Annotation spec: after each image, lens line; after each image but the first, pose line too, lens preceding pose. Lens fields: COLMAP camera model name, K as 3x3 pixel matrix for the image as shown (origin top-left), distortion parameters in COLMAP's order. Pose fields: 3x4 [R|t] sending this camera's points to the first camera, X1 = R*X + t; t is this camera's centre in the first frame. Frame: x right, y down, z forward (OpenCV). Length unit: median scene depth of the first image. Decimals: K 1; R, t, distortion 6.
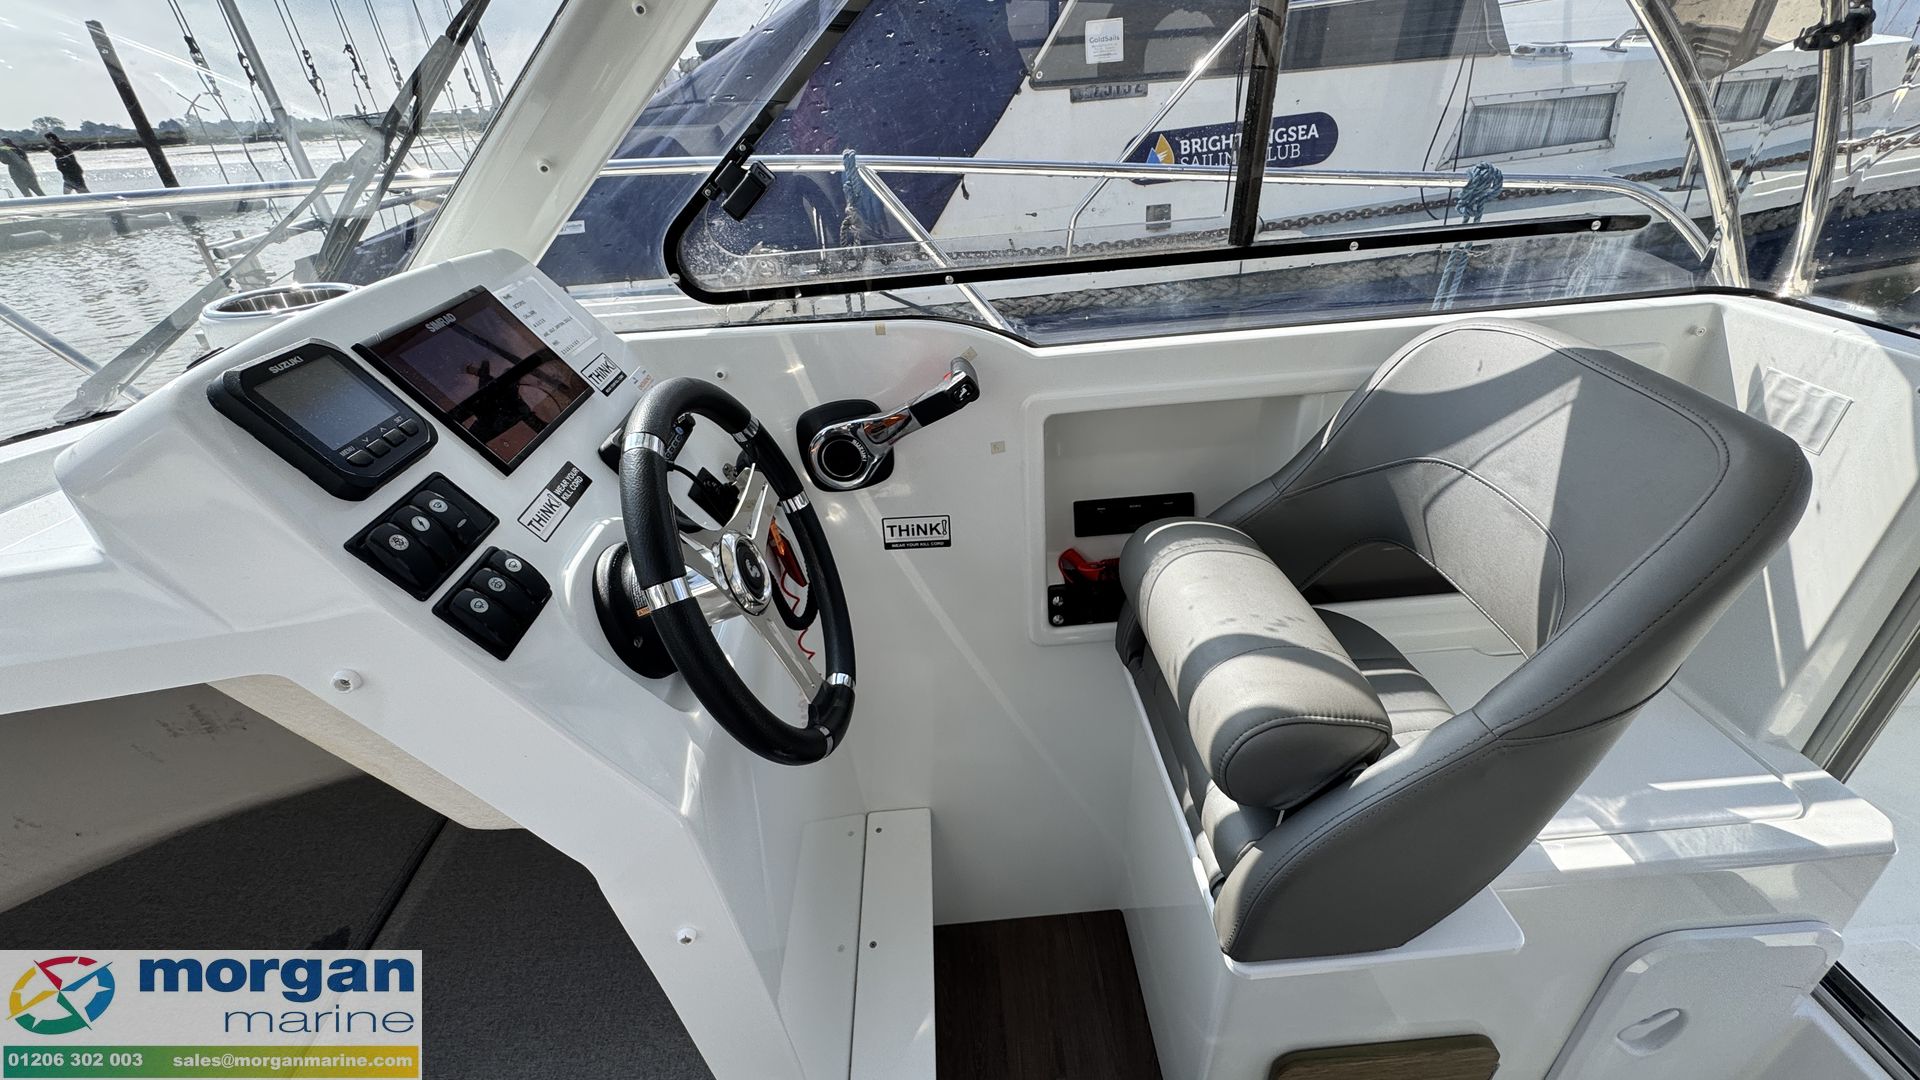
lens RADIAL K [[765.3, 0, 959.1], [0, 765.3, 539.1], [0, 0, 1]] dist [-0.003813, 0.000269]
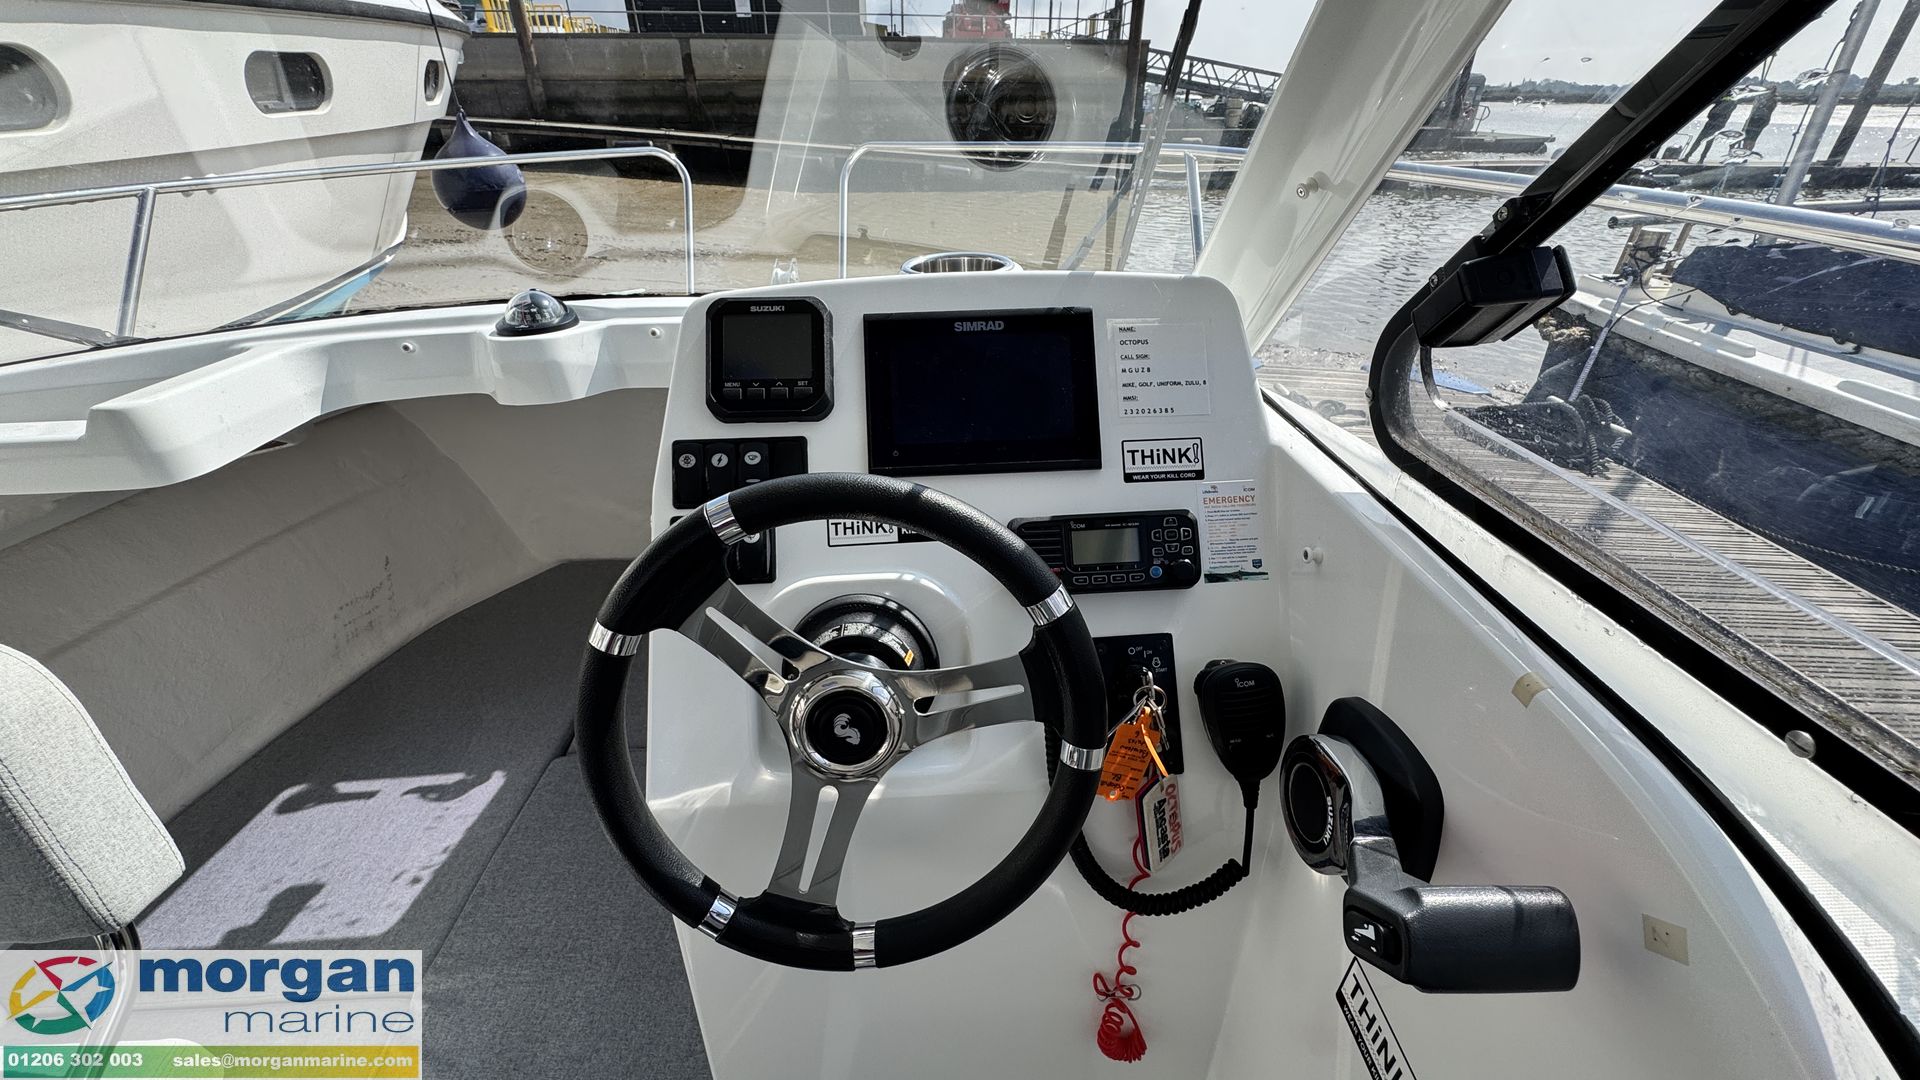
lens RADIAL K [[765.3, 0, 961.0], [0, 765.3, 538.7], [0, 0, 1]] dist [-0.003813, 0.000269]
pose [[-0.003165, 0.534344, -0.845261, 0.193065], [-0.496092, 0.733078, 0.465284, -0.362576], [0.868264, 0.420800, 0.262764, 0.581348]]
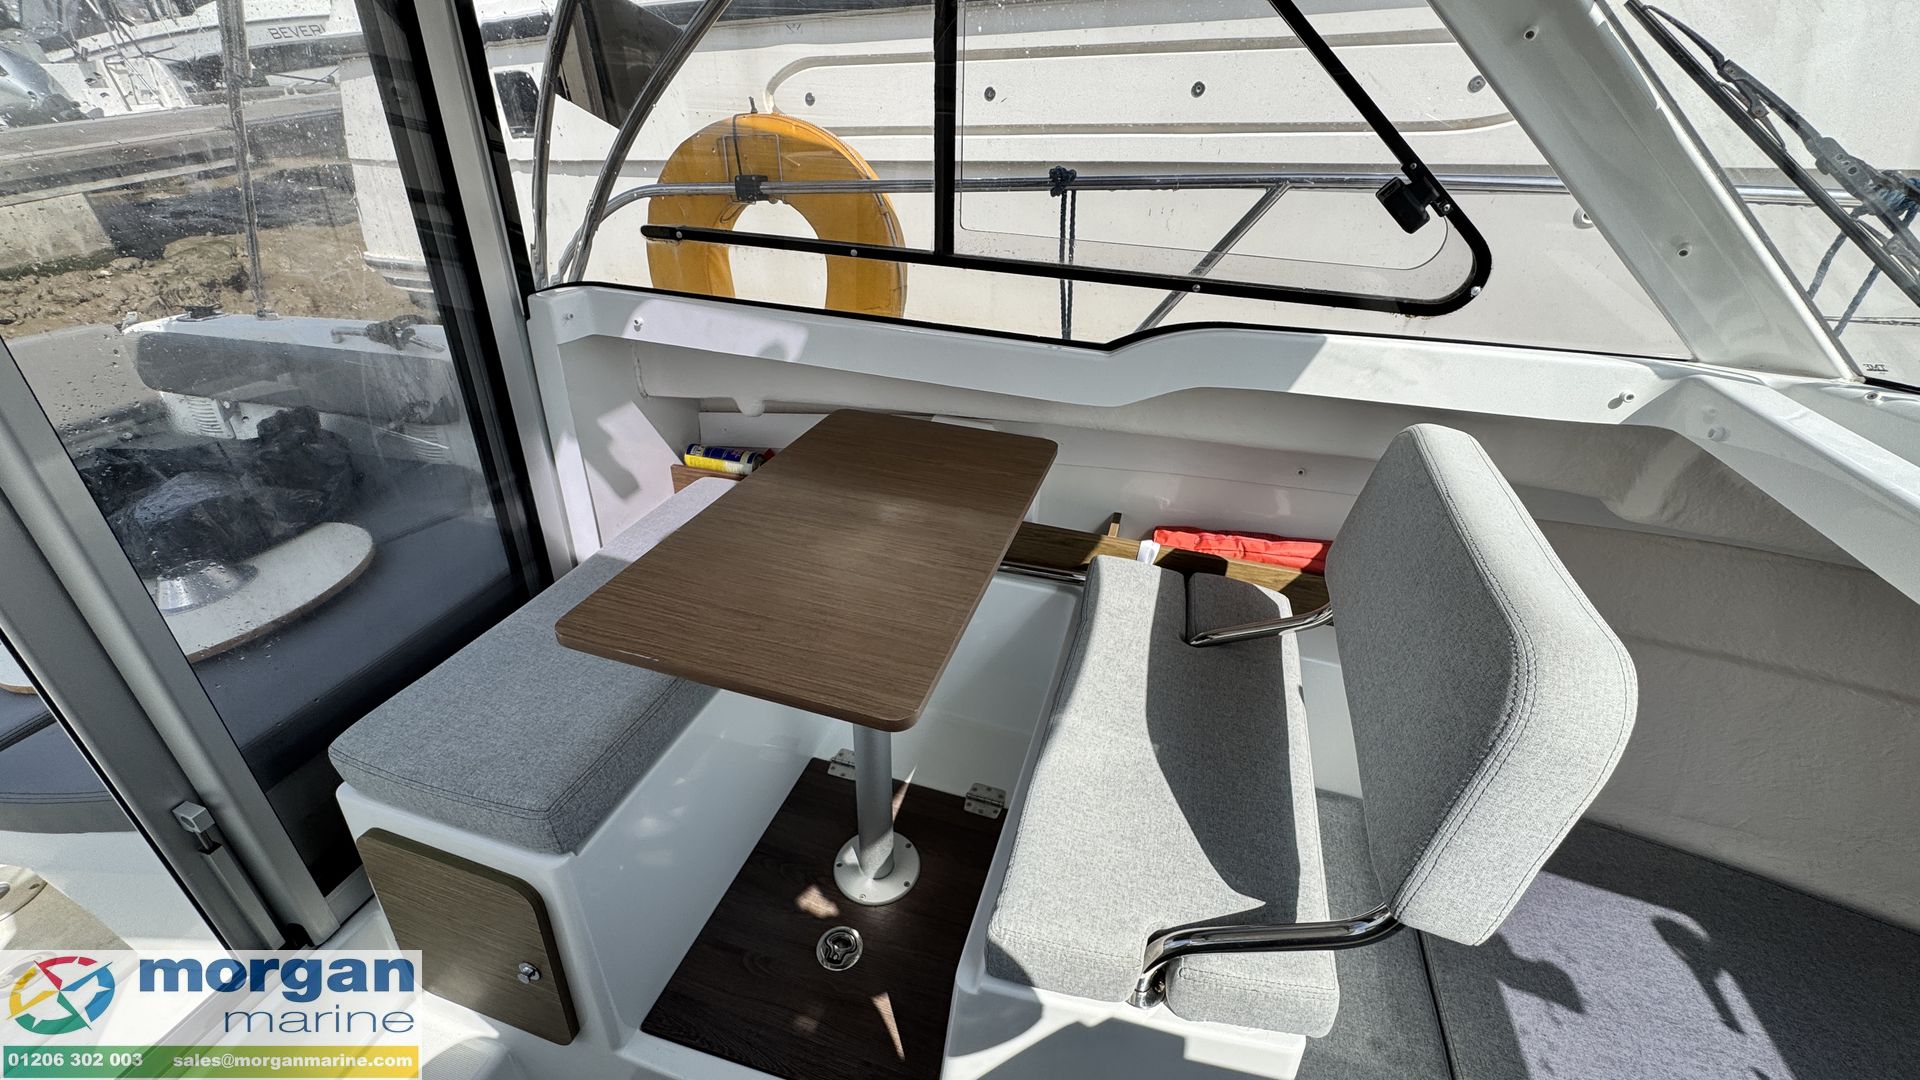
lens RADIAL K [[765.3, 0, 958.8], [0, 765.3, 536.4], [0, 0, 1]] dist [-0.003813, 0.000269]
pose [[-0.943419, -0.133976, 0.303332, 0.011369], [0.198457, 0.504719, 0.840163, -0.221487], [-0.265659, 0.852824, -0.449573, 0.371954]]
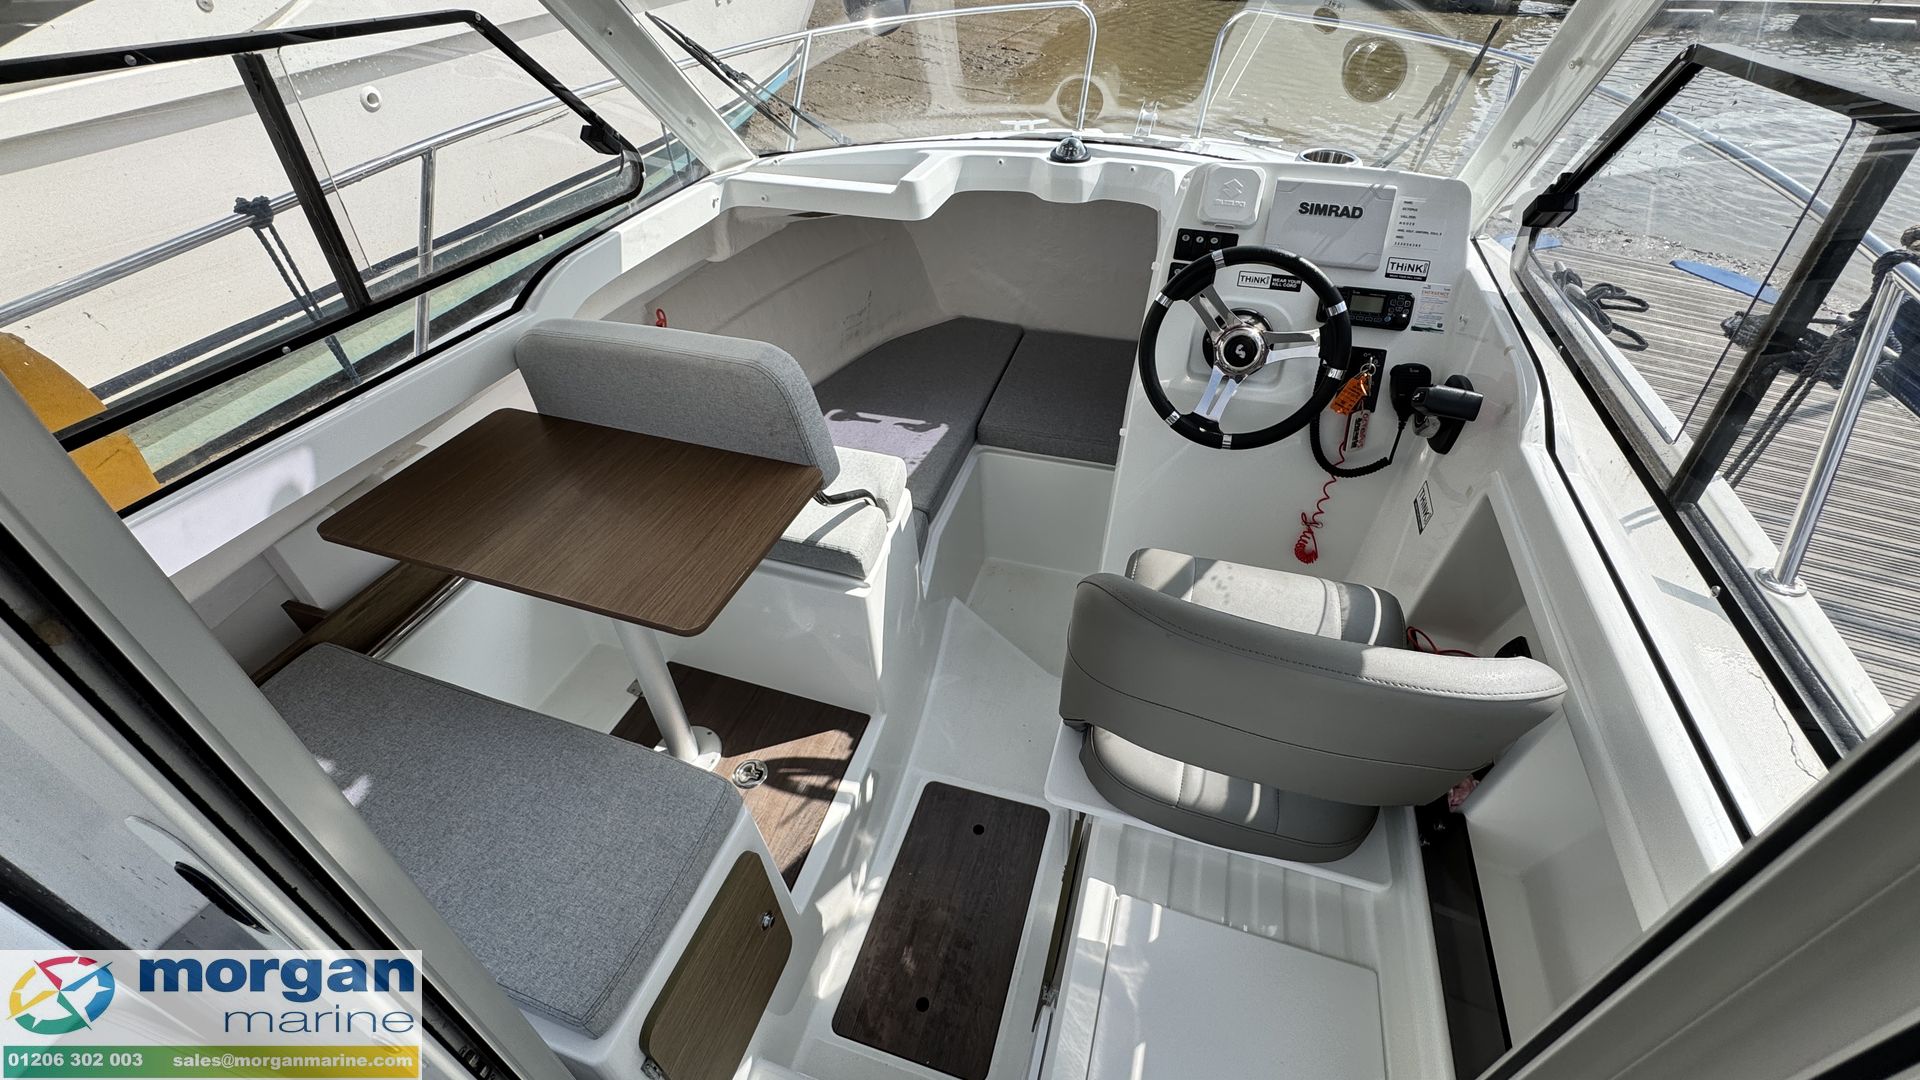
lens RADIAL K [[765.3, 0, 960.9], [0, 765.3, 535.9], [0, 0, 1]] dist [-0.003813, 0.000269]
pose [[-0.341533, 0.648905, -0.679910, 1.162383], [-0.466656, 0.510863, 0.721977, -0.574702], [0.815836, 0.563863, 0.128339, 0.300956]]
